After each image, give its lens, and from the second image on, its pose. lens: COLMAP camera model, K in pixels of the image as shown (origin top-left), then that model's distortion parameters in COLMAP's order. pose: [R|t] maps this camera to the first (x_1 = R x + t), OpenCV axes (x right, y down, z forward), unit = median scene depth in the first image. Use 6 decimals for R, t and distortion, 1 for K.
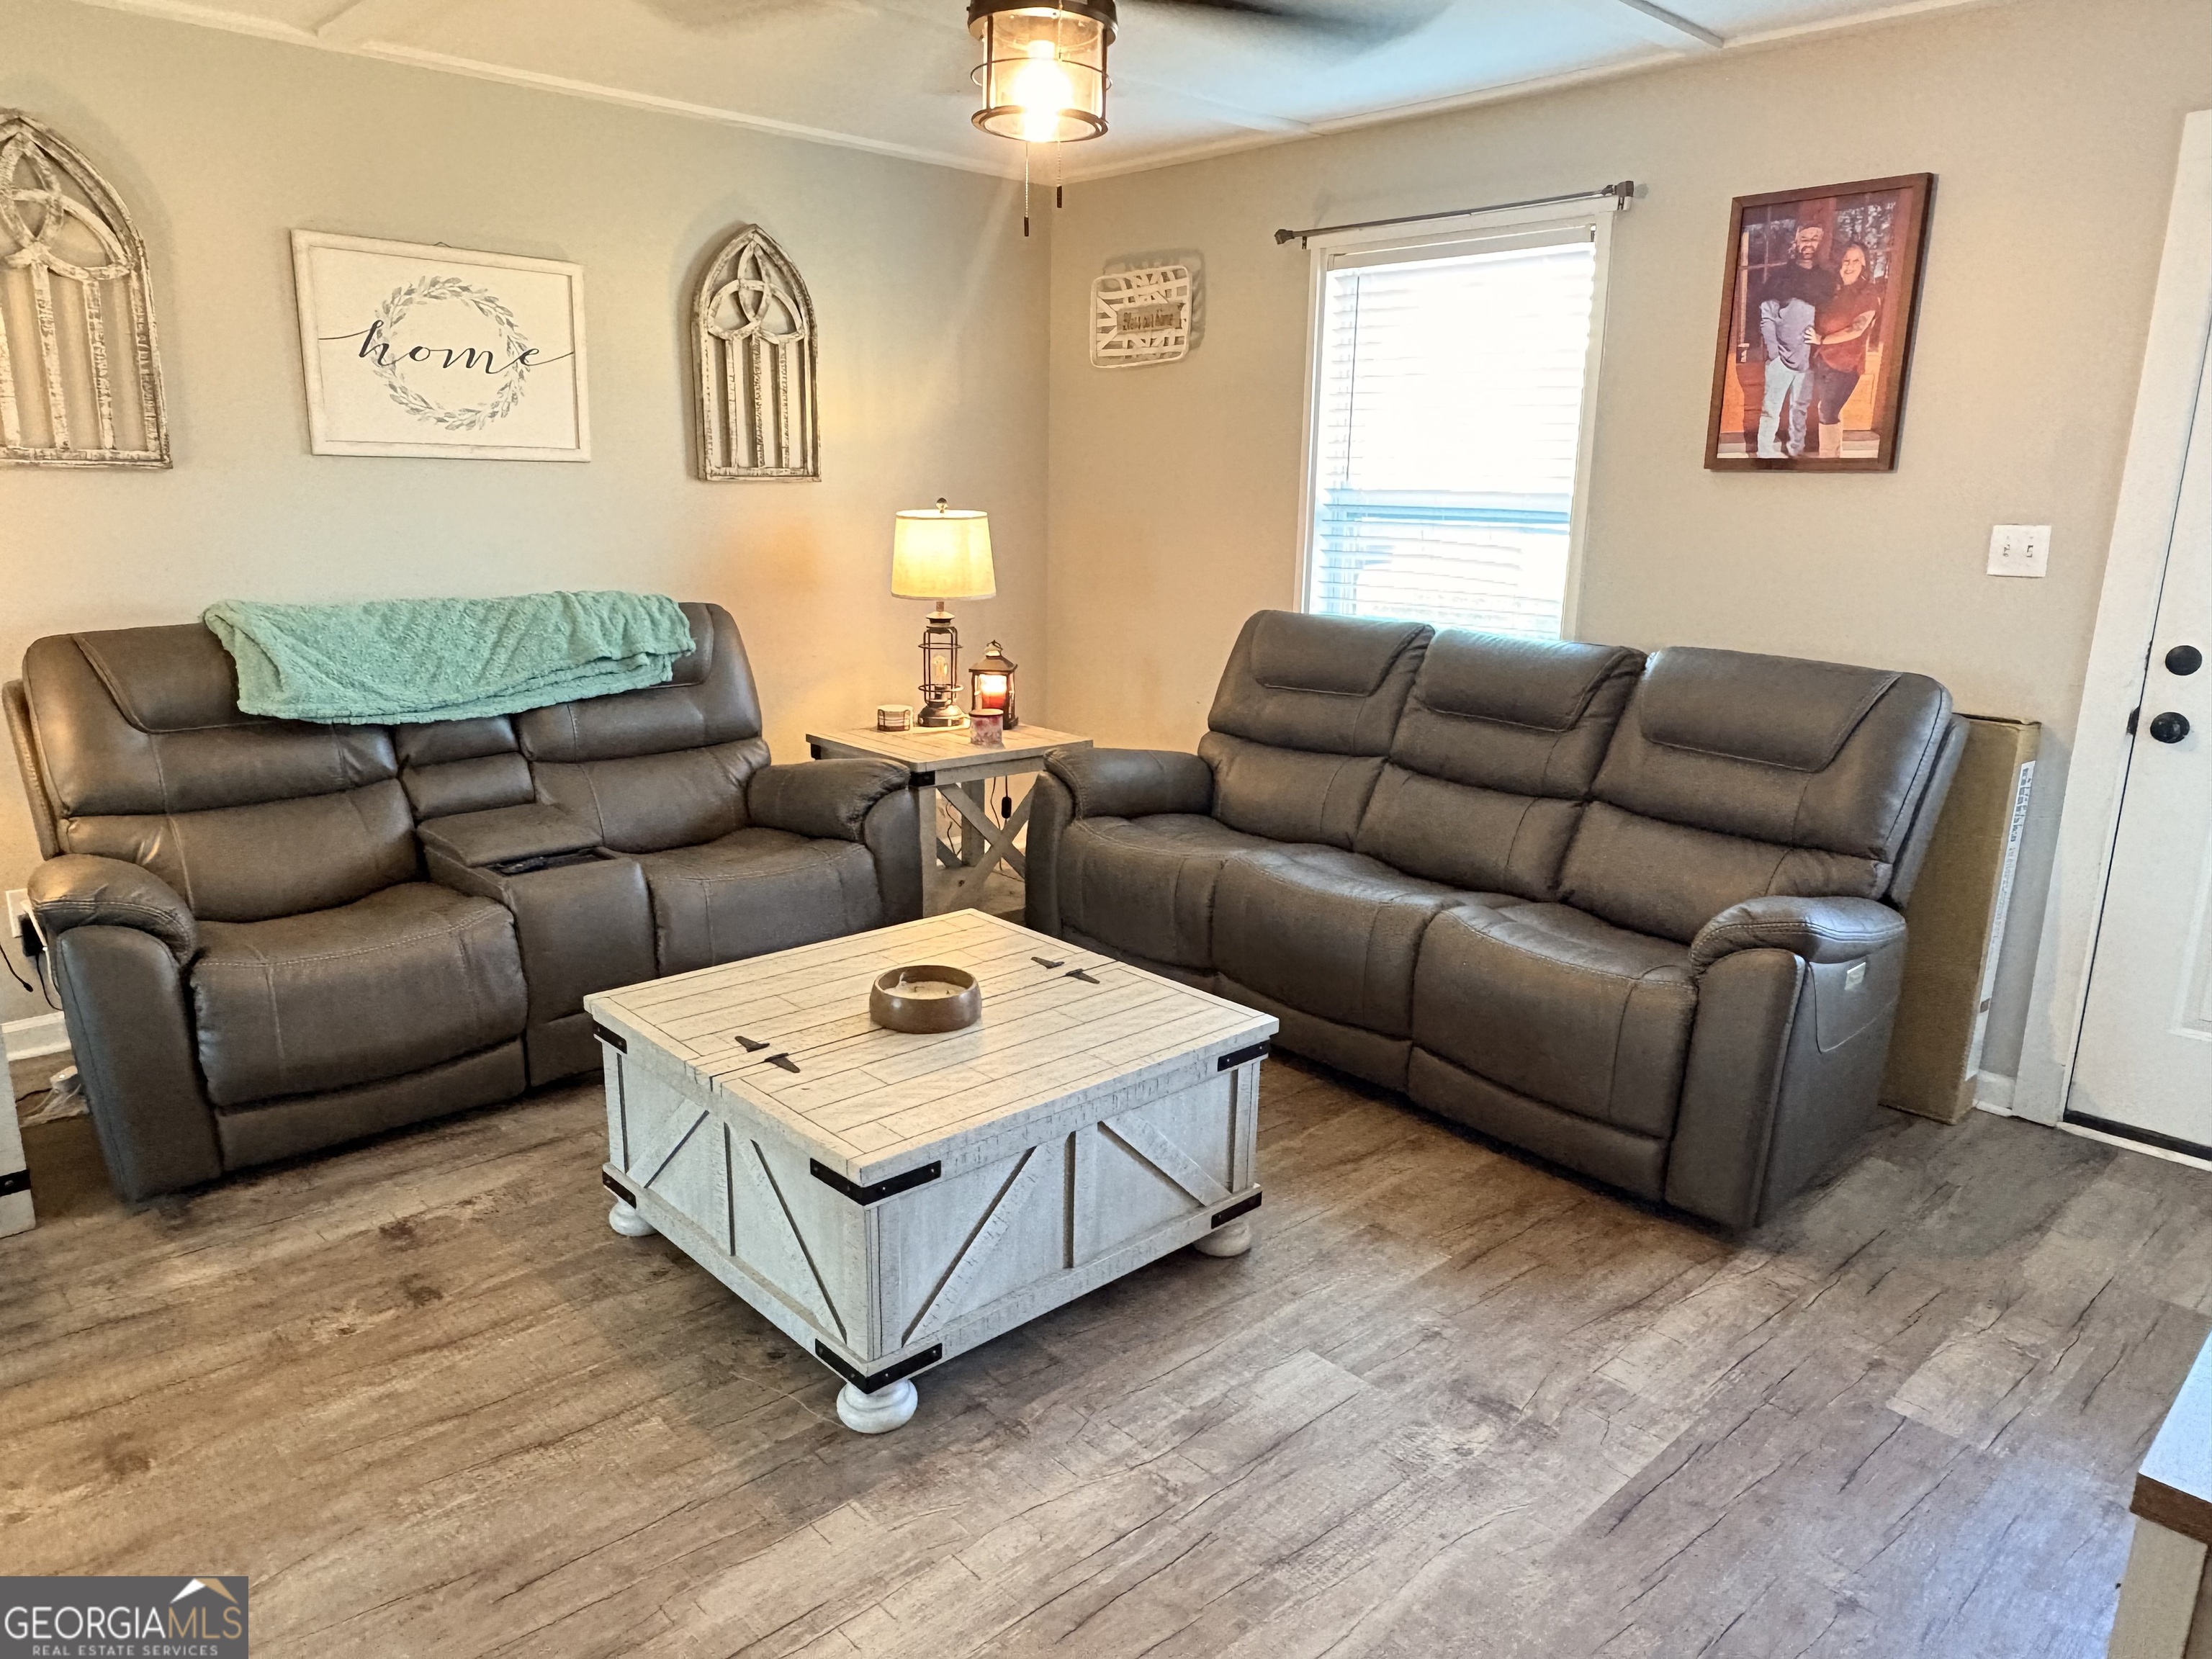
lens RADIAL K [[1480.0, 0, 1108.3], [0, 1480.0, 831.6], [0, 0, 1]] dist [0.001635, 0.000338]
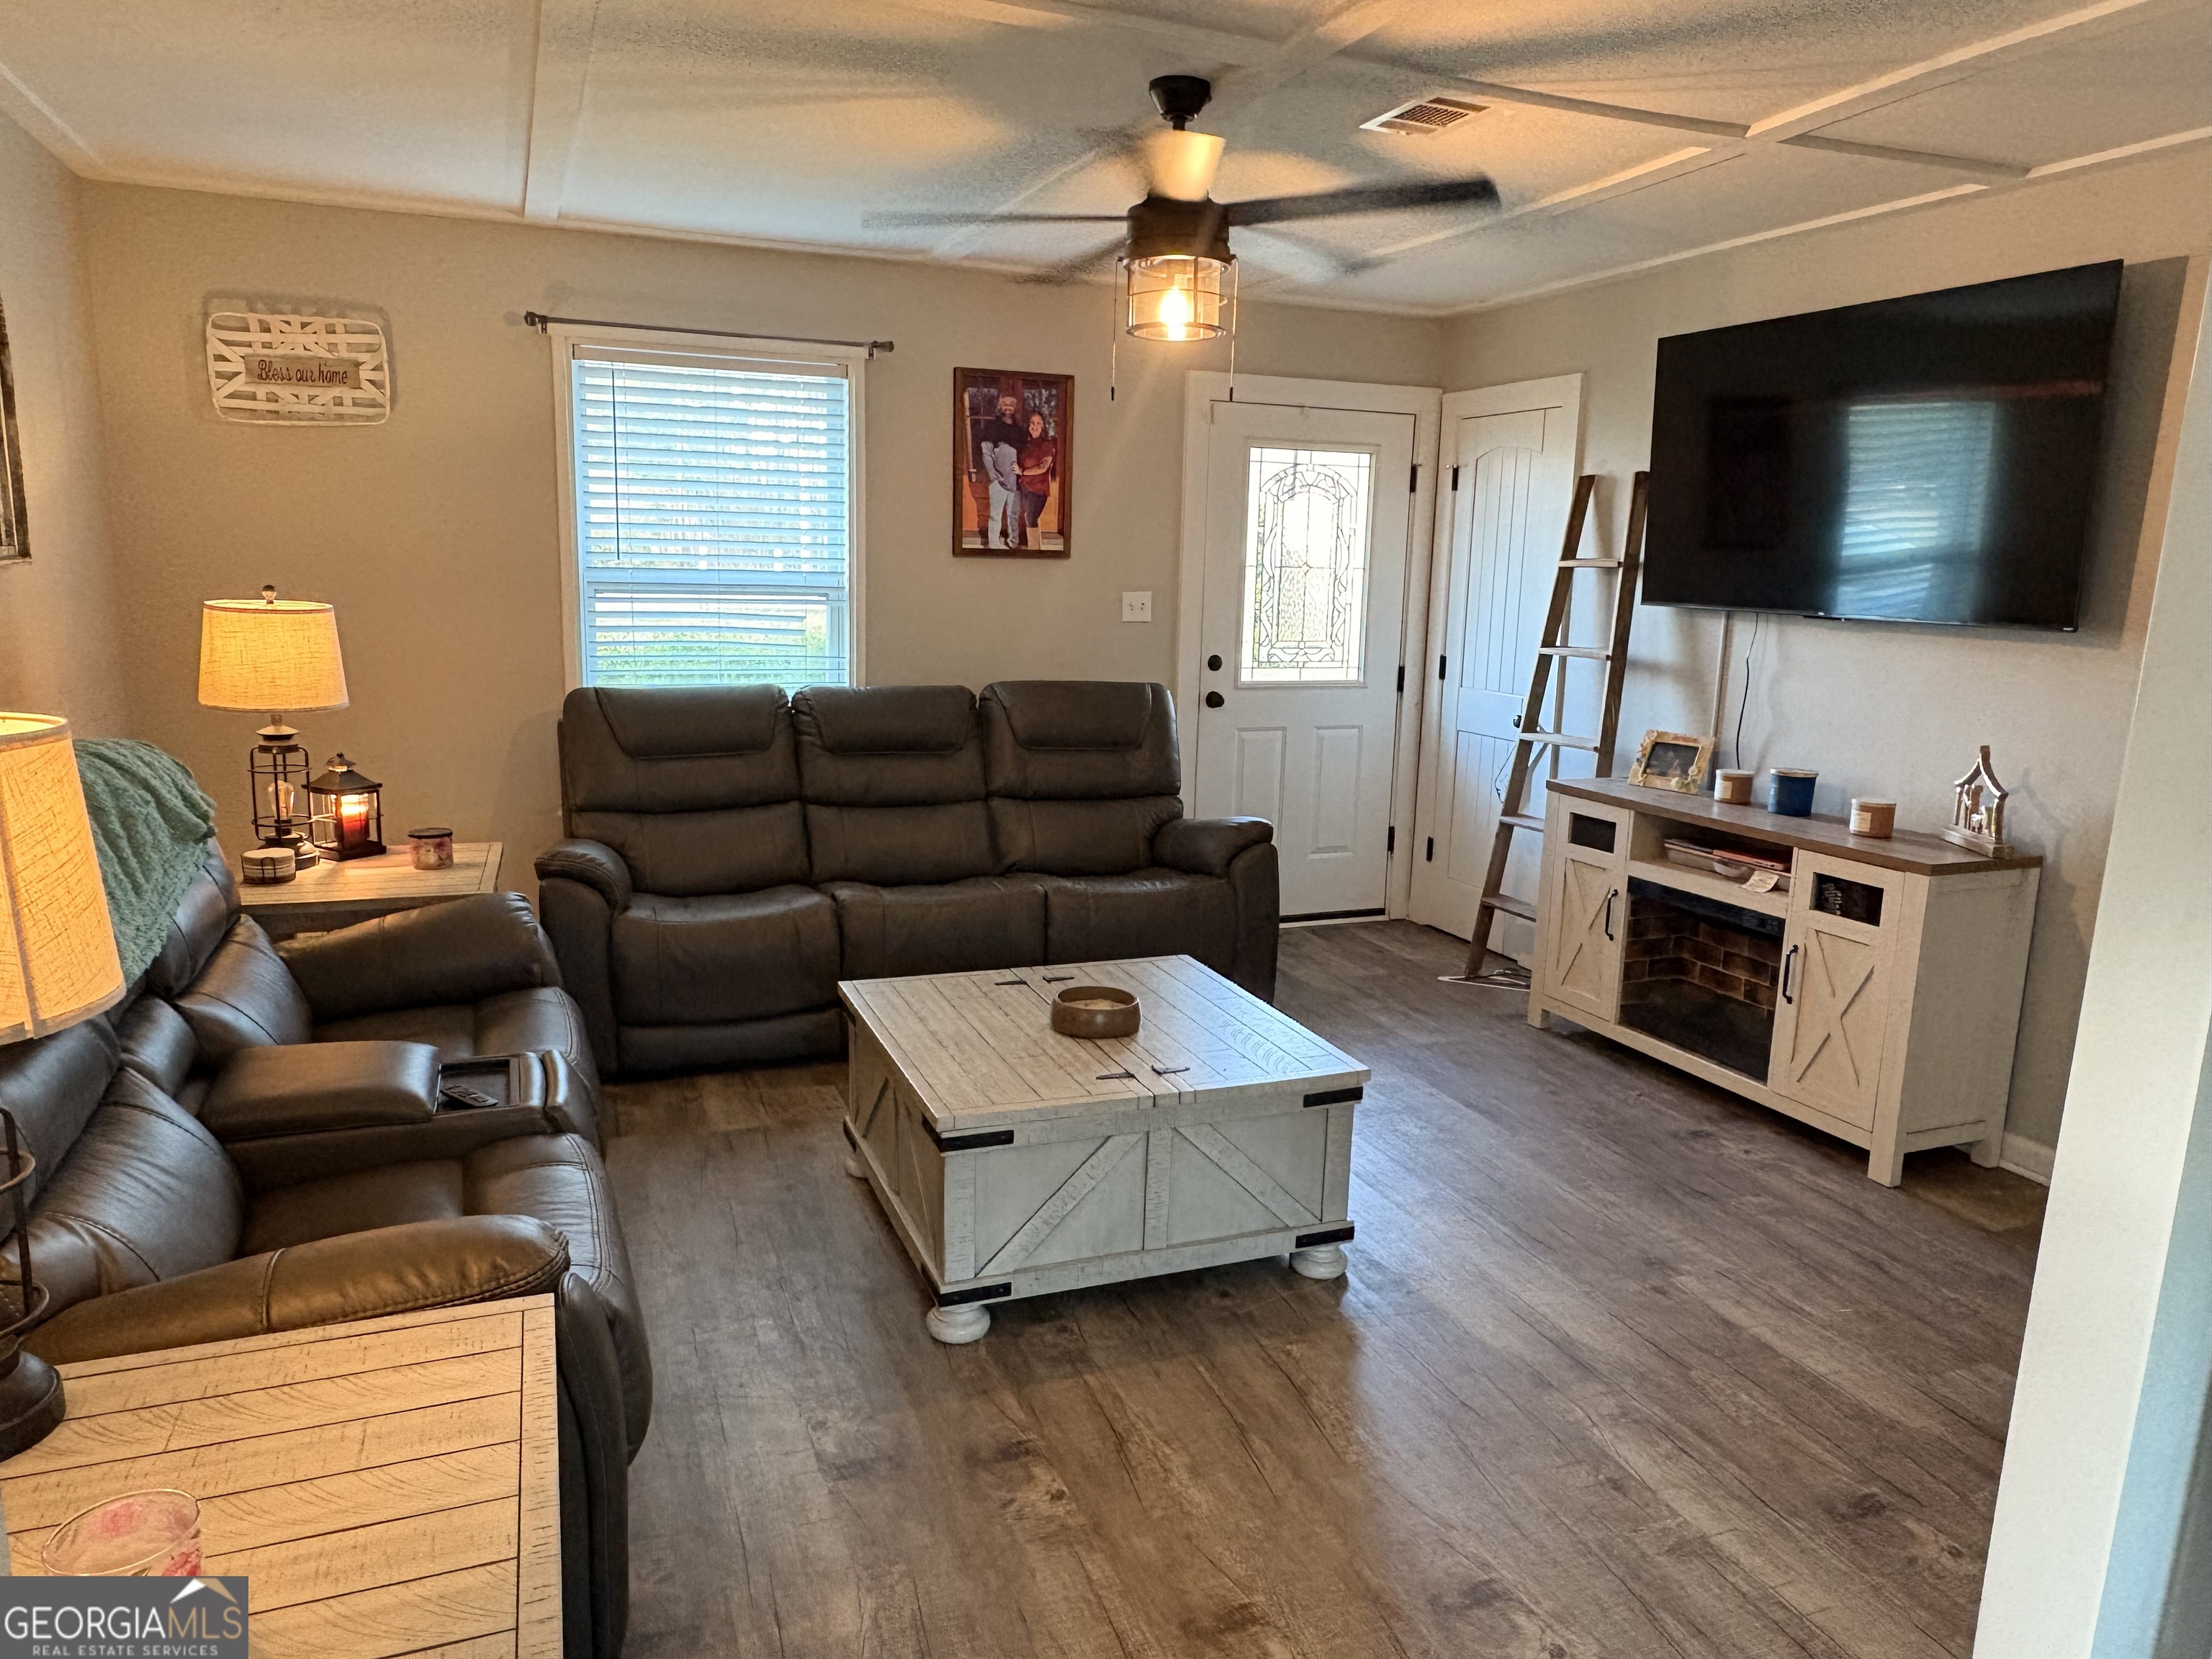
lens RADIAL K [[1480.0, 0, 1114.6], [0, 1480.0, 827.1], [0, 0, 1]] dist [0.001635, 0.000338]
pose [[0.358714, -0.175214, 0.916856, -0.911120], [0.196101, 0.974451, 0.109498, -0.124593], [-0.912617, 0.140518, 0.383908, 0.381419]]
